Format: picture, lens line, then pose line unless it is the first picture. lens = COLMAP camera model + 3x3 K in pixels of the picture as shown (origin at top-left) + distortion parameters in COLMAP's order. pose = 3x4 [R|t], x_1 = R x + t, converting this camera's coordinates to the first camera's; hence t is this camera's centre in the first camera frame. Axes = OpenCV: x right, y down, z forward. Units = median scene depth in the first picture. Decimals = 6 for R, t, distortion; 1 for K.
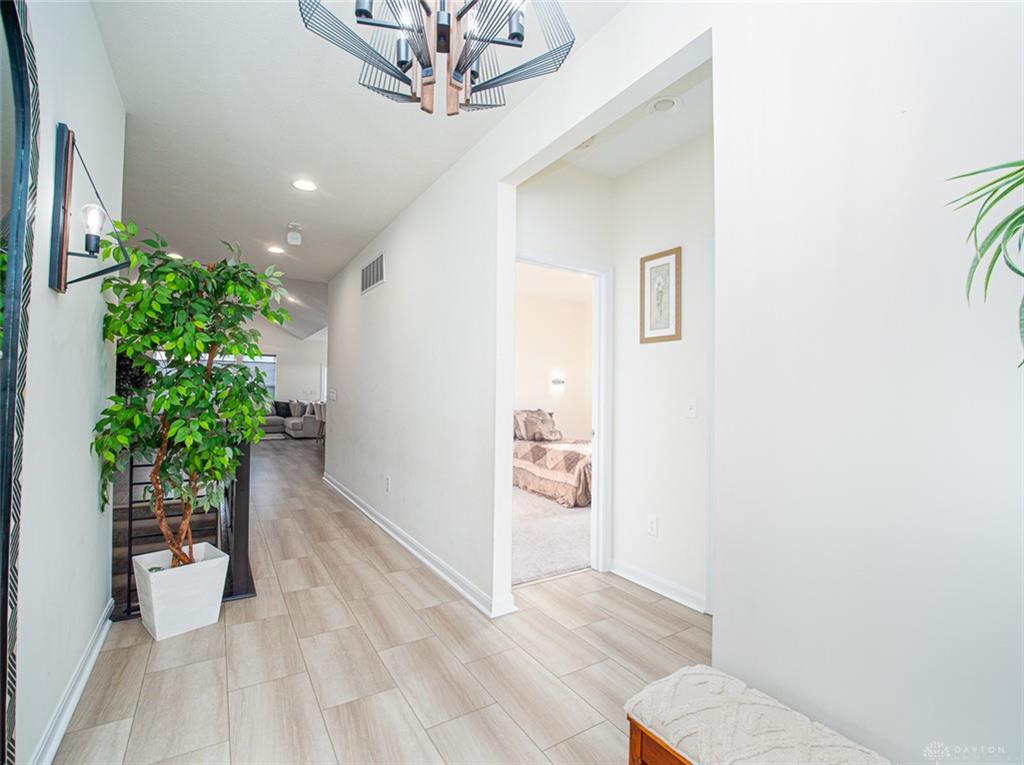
lens RADIAL K [[473.7, 0, 513.4], [0, 473.7, 381.8], [0, 0, 1]] dist [0.003179, 0.000466]
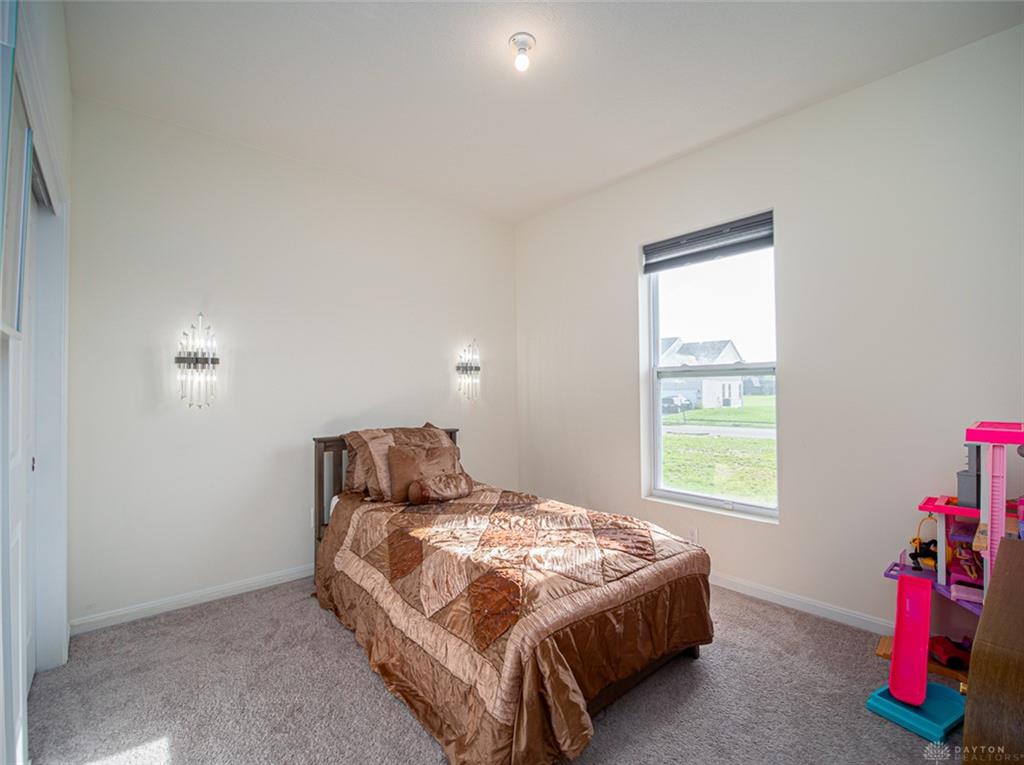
lens RADIAL K [[473.7, 0, 511.0], [0, 473.7, 384.9], [0, 0, 1]] dist [0.003179, 0.000466]
pose [[0.988518, -0.014604, 0.150393, 0.074870], [0.012636, 0.999822, 0.014032, 0.013546], [-0.150571, -0.011970, 0.988527, 0.568798]]
